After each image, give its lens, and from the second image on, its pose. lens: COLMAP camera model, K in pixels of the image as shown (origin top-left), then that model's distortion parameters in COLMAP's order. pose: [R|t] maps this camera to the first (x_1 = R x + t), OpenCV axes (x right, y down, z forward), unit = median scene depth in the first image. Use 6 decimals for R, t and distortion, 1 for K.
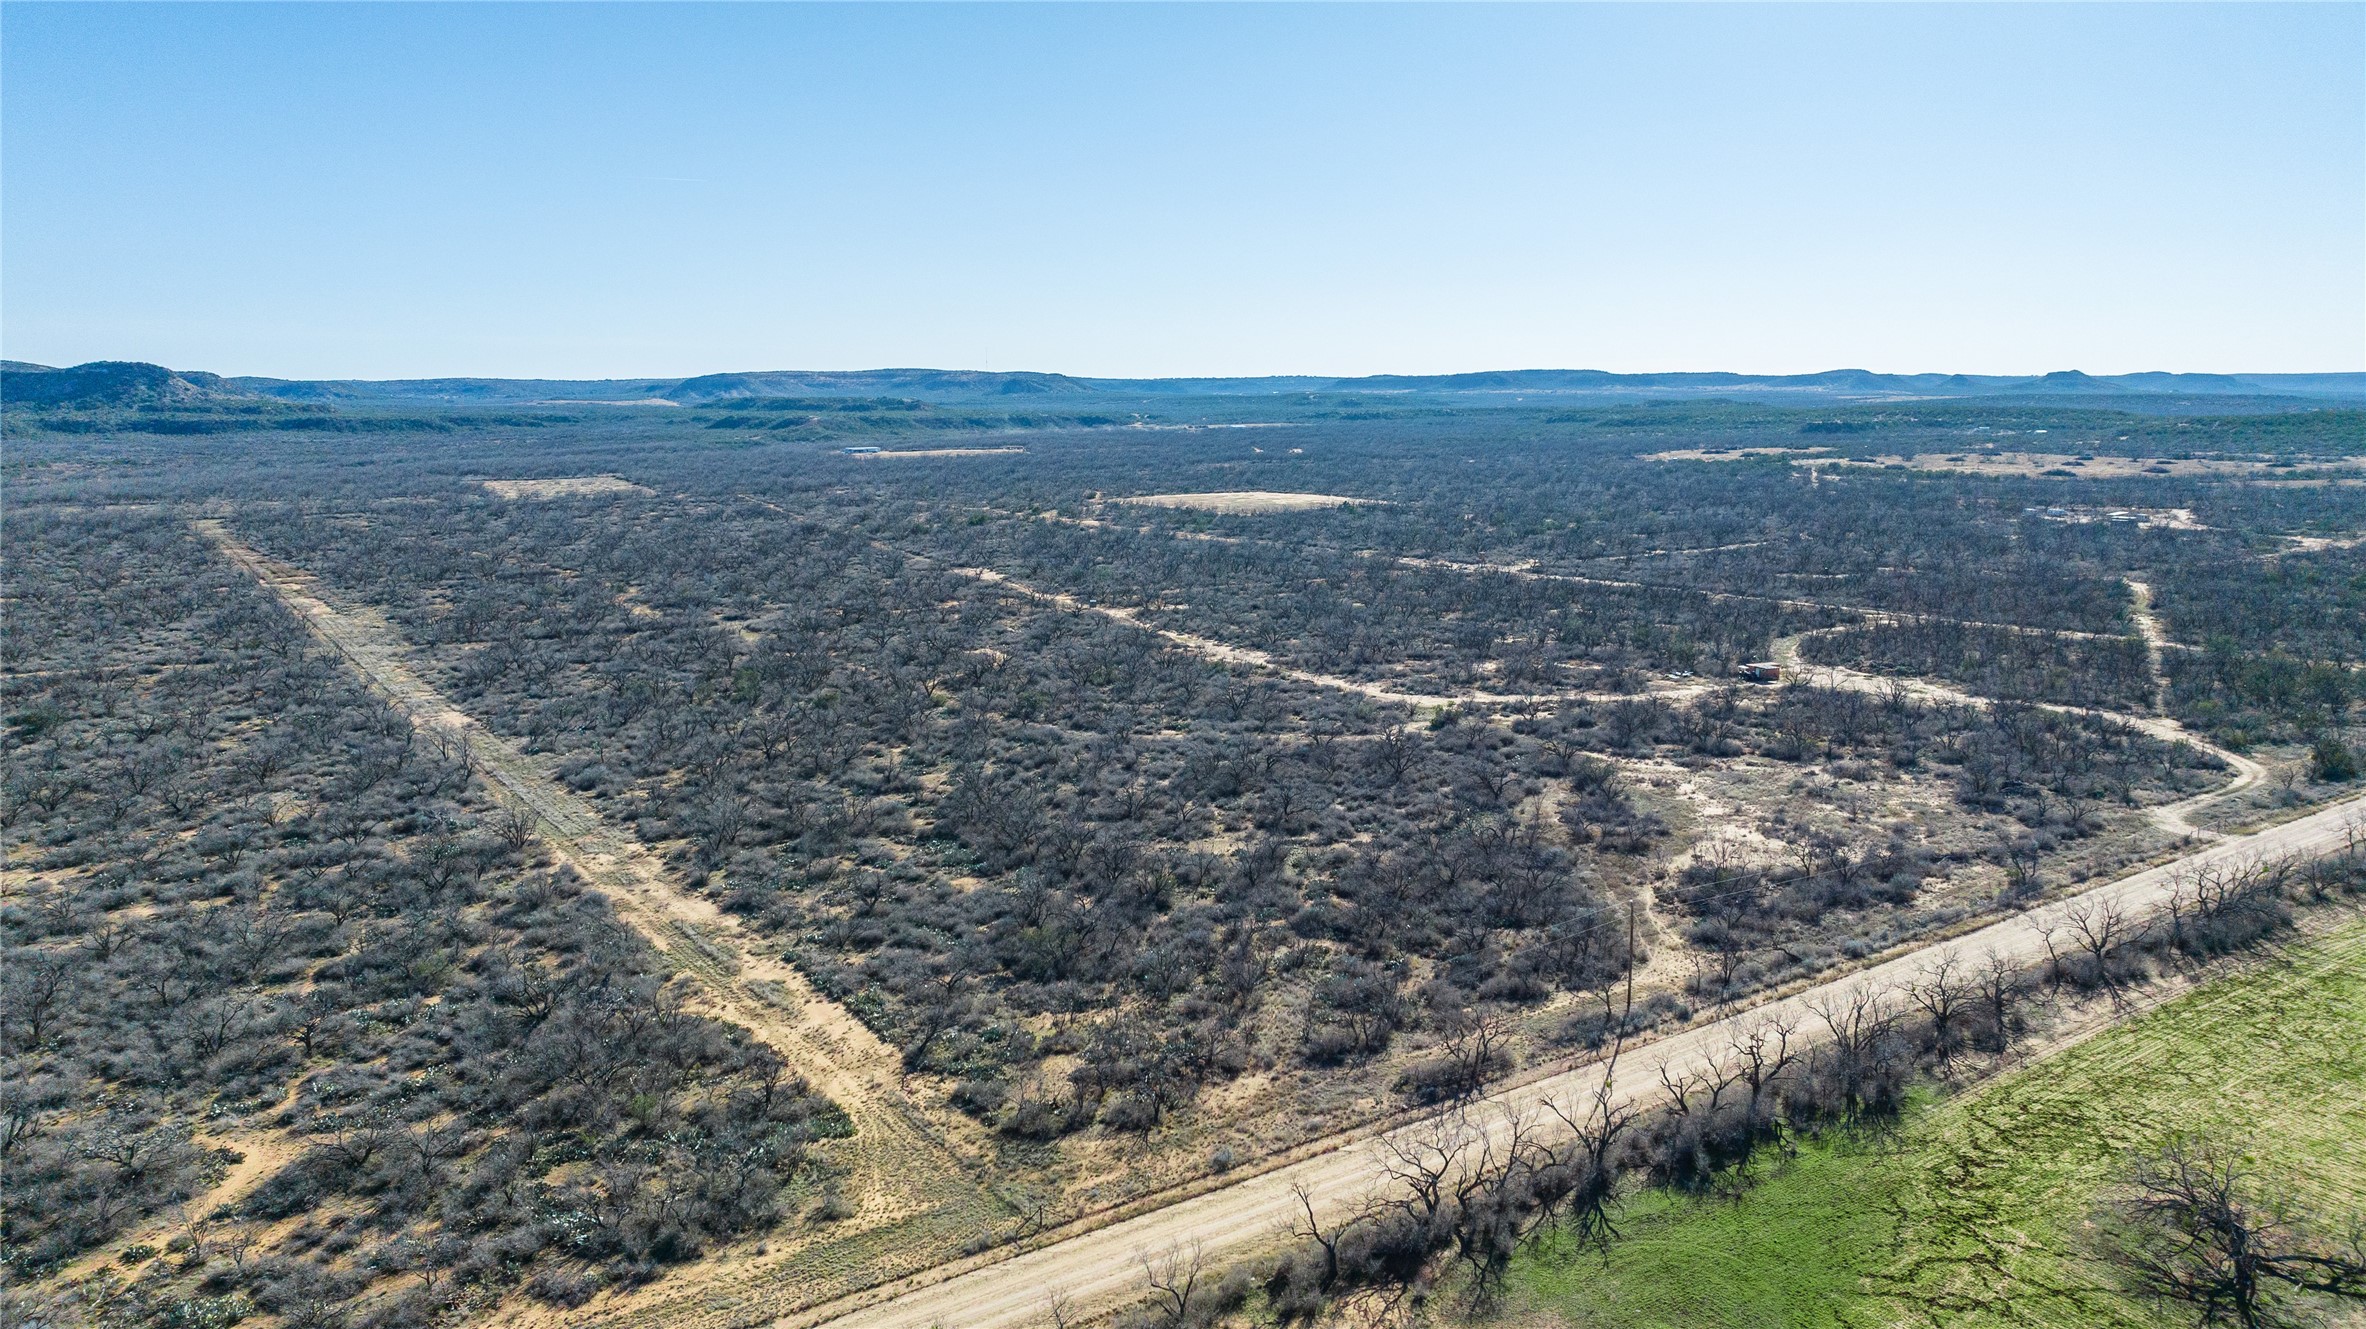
lens RADIAL K [[1694.6, 0, 1190.7], [0, 1694.6, 666.7], [0, 0, 1]] dist [-0.031705, 0.025946]
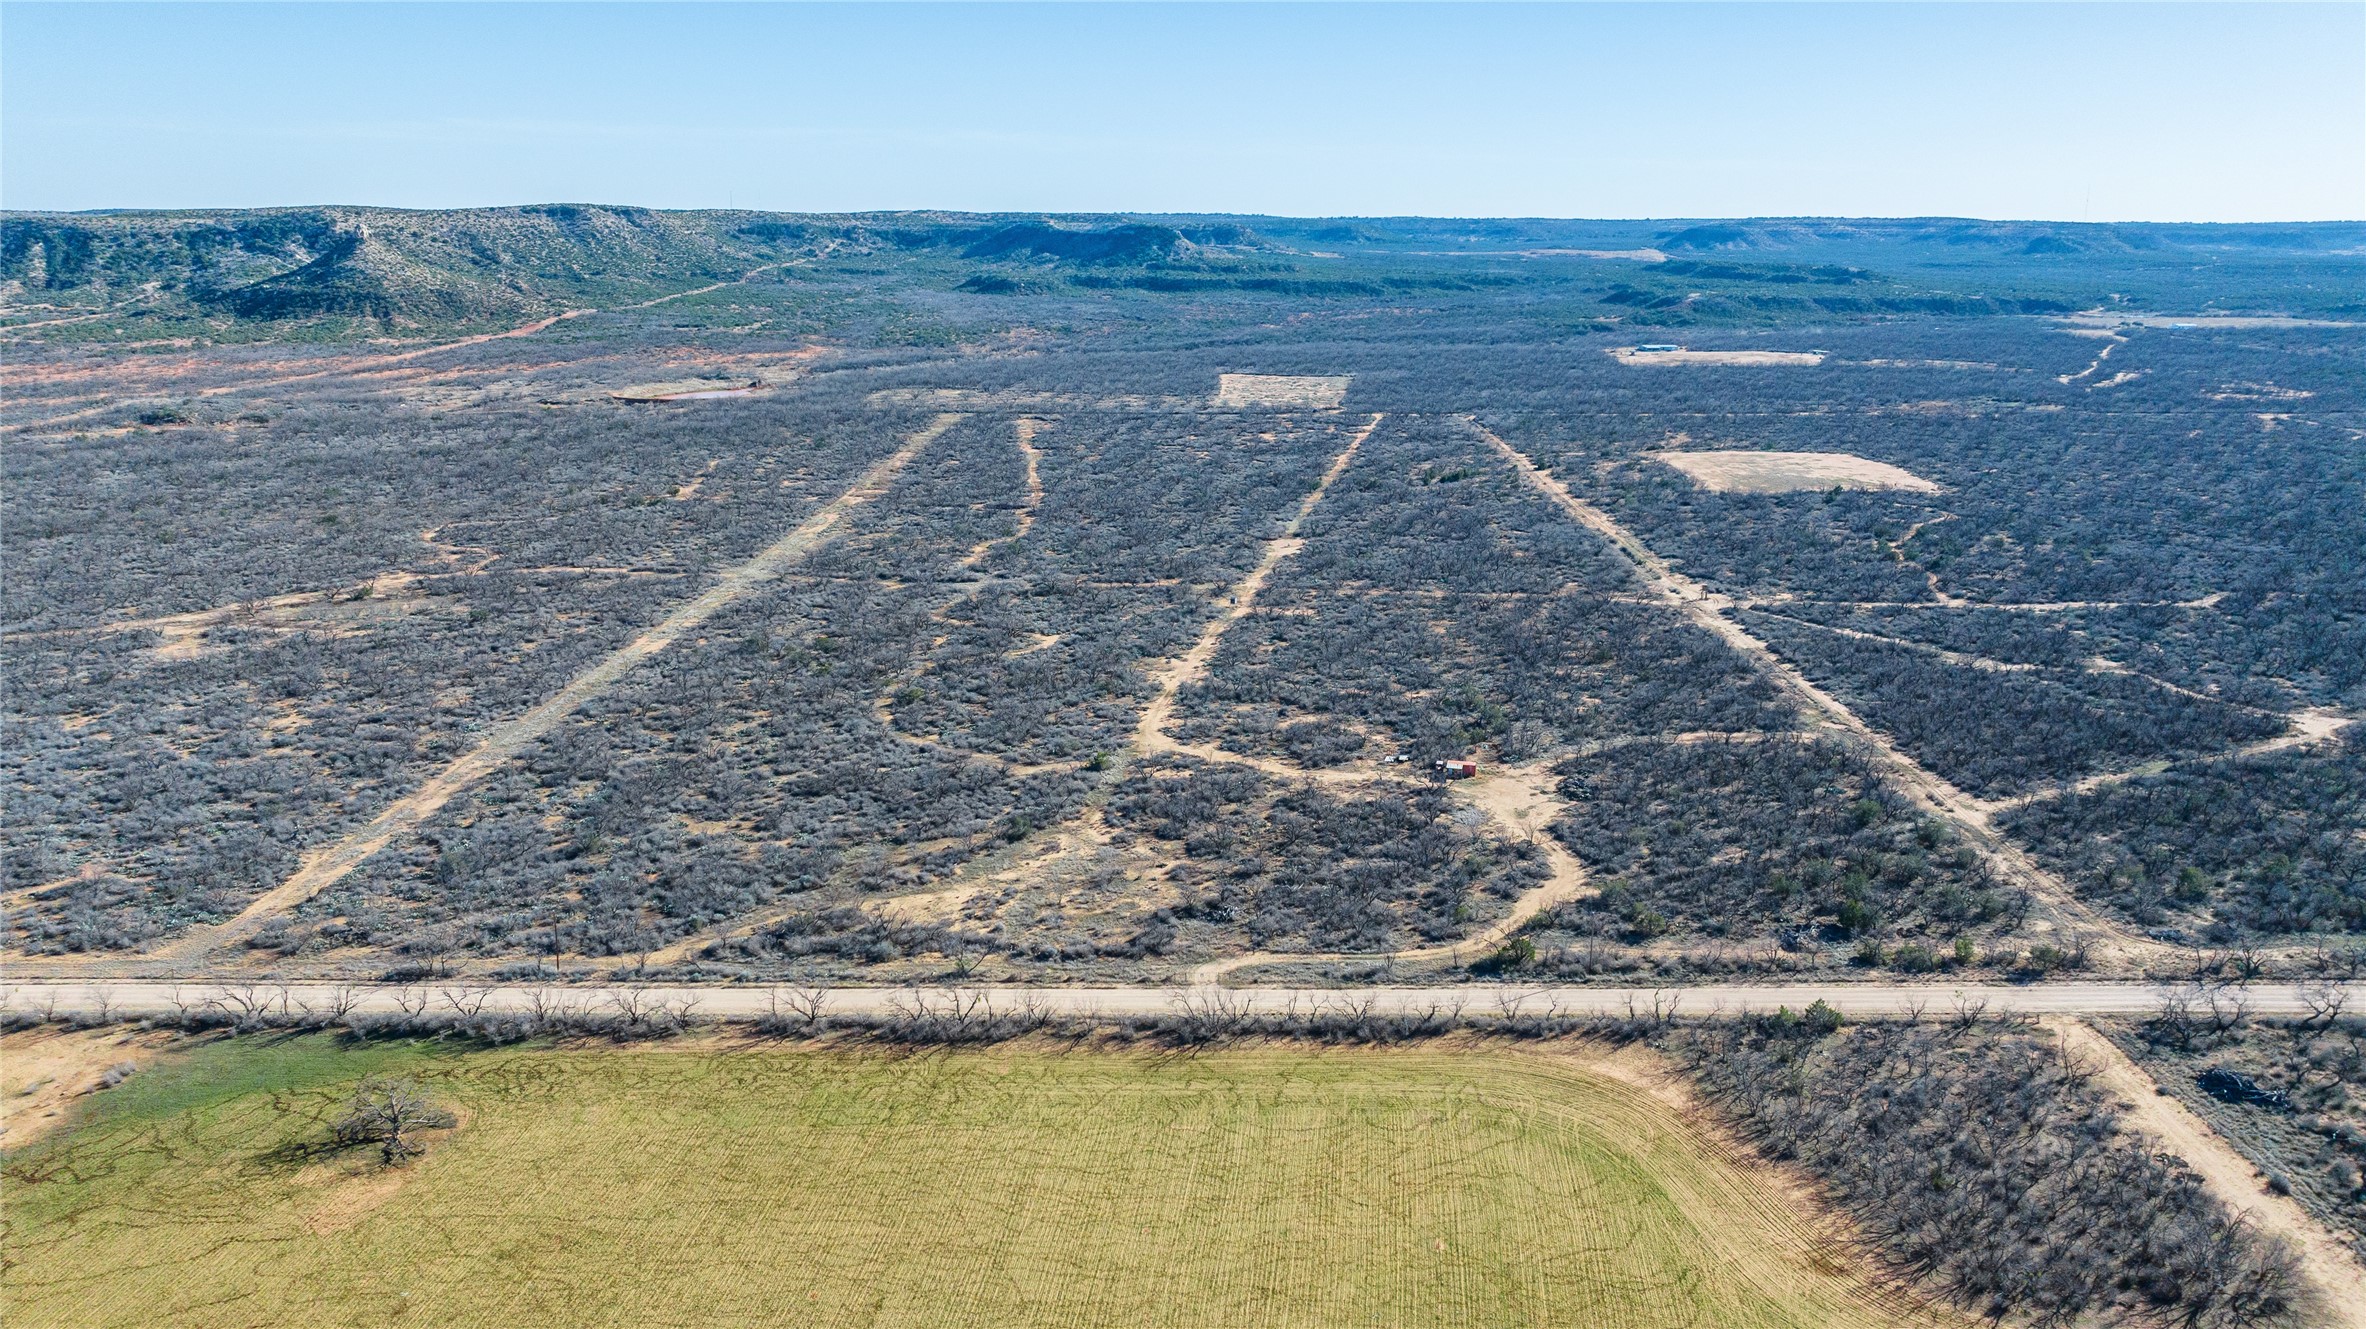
lens RADIAL K [[1731.0, 0, 1176.4], [0, 1731.0, 663.1], [0, 0, 1]] dist [-0.033487, 0.025019]
pose [[0.813899, 0.152716, -0.560577, 1.383210], [-0.100304, 0.987283, 0.123332, -0.321570], [0.572283, -0.044152, 0.818867, -0.088927]]
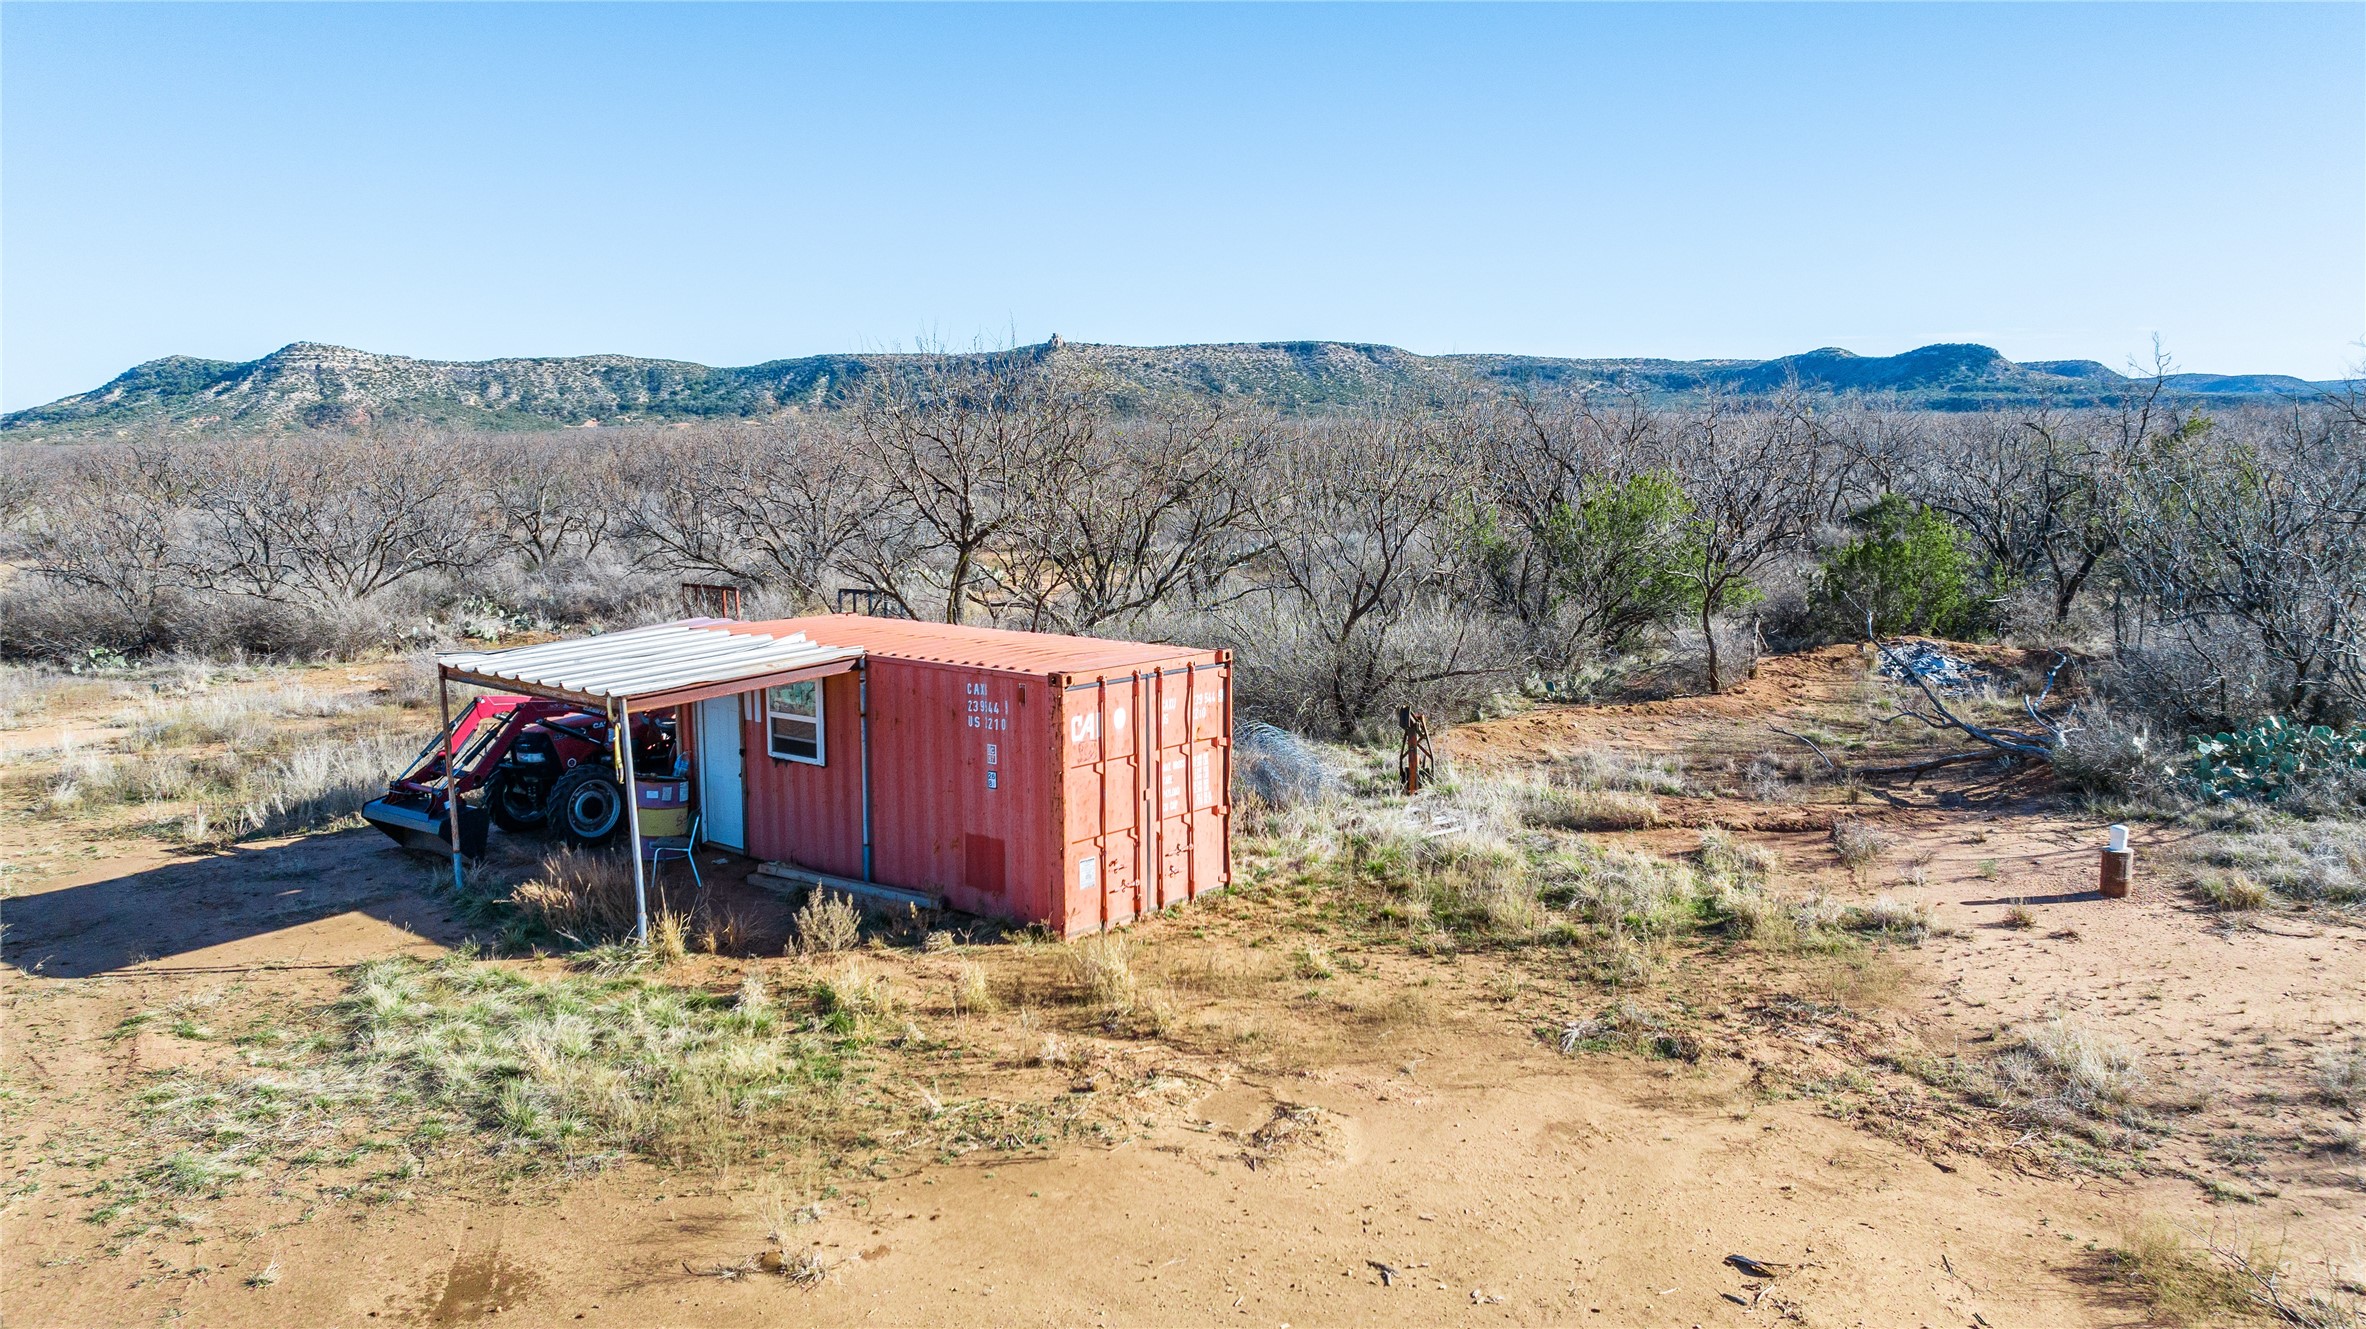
lens RADIAL K [[1697.4, 0, 1184.6], [0, 1697.4, 658.0], [0, 0, 1]] dist [-0.017271, -0.007454]
pose [[0.462046, 0.116782, -0.879133, 0.659559], [-0.130116, 0.989492, 0.063057, -0.009466], [0.877259, 0.085254, 0.472386, 1.655689]]
